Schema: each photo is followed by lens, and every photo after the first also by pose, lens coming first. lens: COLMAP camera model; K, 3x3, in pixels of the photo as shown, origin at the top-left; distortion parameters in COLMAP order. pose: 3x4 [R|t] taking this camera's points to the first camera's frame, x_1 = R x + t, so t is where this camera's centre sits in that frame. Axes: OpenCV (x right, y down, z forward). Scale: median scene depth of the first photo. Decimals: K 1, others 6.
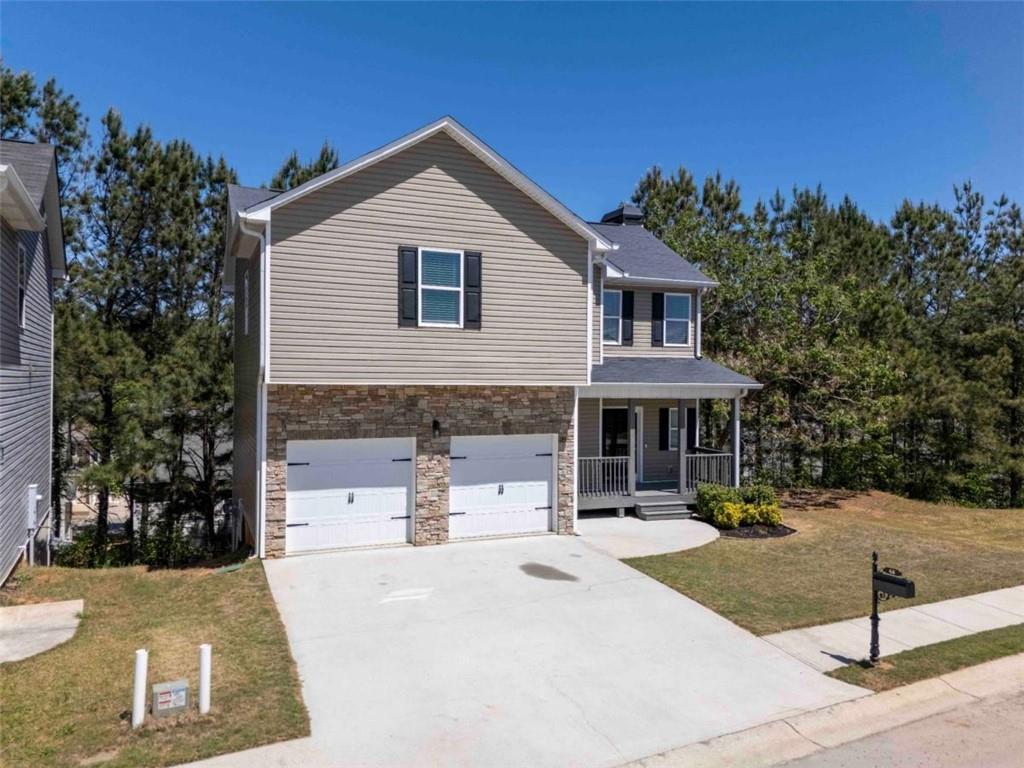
lens RADIAL K [[744.2, 0, 502.7], [0, 744.2, 385.2], [0, 0, 1]] dist [0.051704, -0.033624]
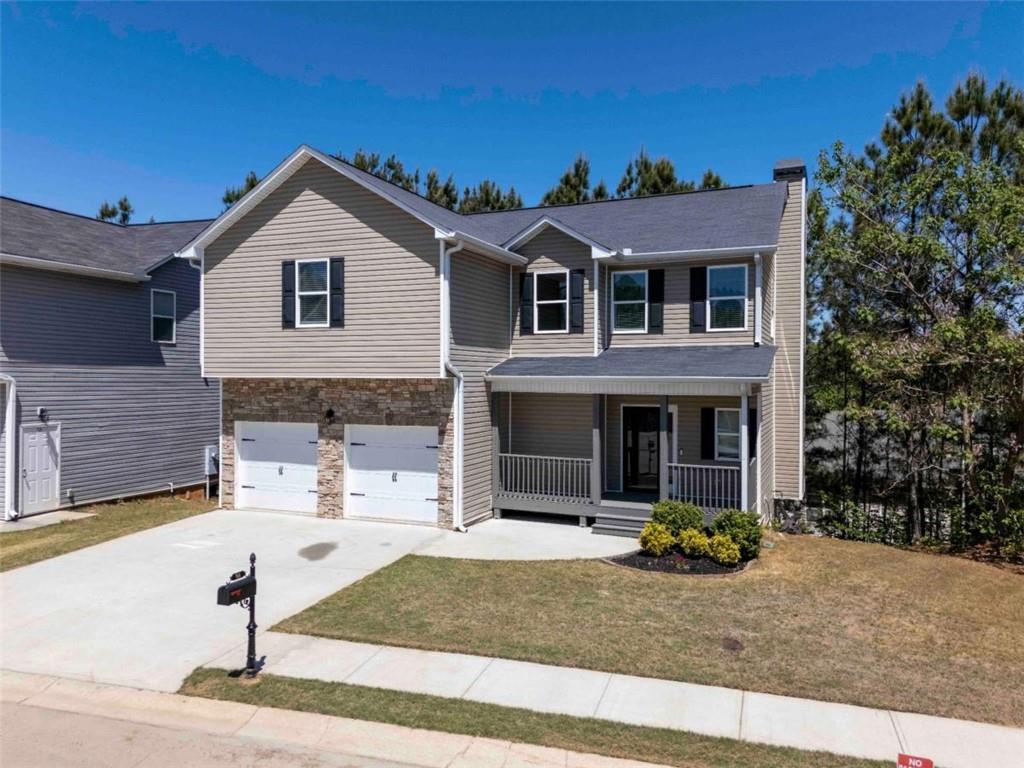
lens RADIAL K [[744.2, 0, 515.4], [0, 744.2, 381.4], [0, 0, 1]] dist [0.051704, -0.033624]
pose [[0.712348, -0.002381, -0.701823, 0.913984], [-0.003435, 0.999970, -0.006879, 0.011744], [0.701818, 0.007311, 0.712318, 0.385536]]
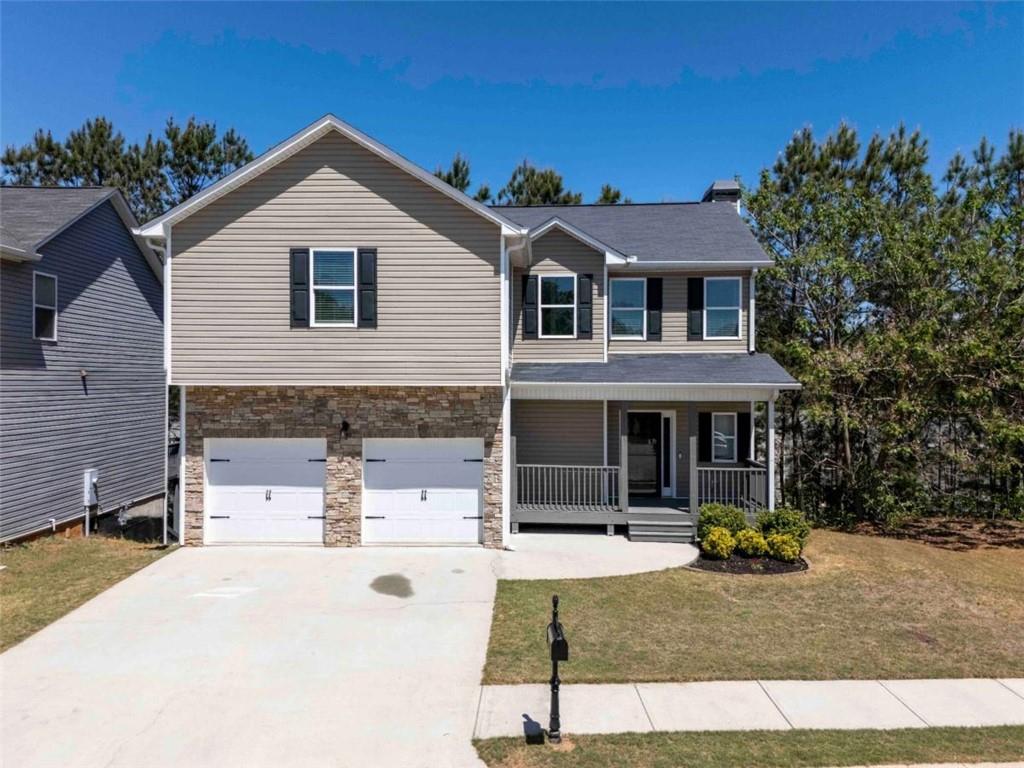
lens RADIAL K [[744.2, 0, 510.0], [0, 744.2, 382.7], [0, 0, 1]] dist [0.051704, -0.033624]
pose [[0.913069, -0.005698, -0.407765, 0.516226], [0.002391, 0.999960, -0.008618, 0.004854], [0.407798, 0.006893, 0.913046, 0.183072]]
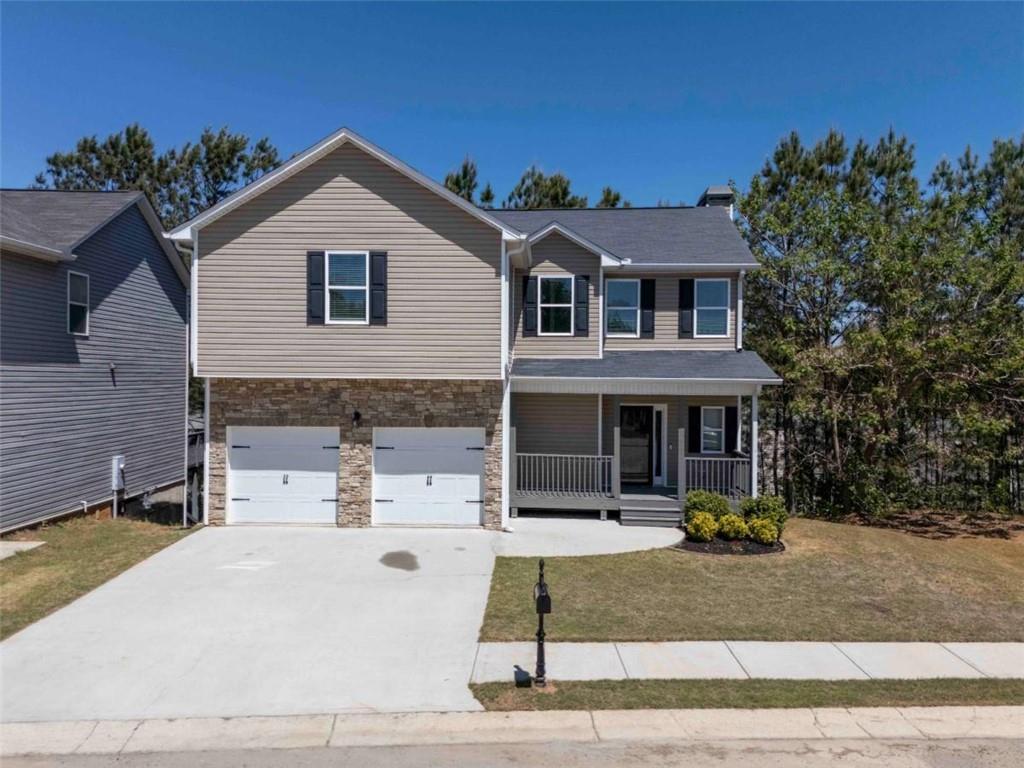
lens RADIAL K [[744.2, 0, 509.8], [0, 744.2, 383.0], [0, 0, 1]] dist [0.051704, -0.033624]
pose [[0.908676, 0.001573, -0.417500, 0.558068], [-0.003554, 0.999986, -0.003968, 0.009793], [0.417488, 0.005089, 0.908668, 0.117710]]
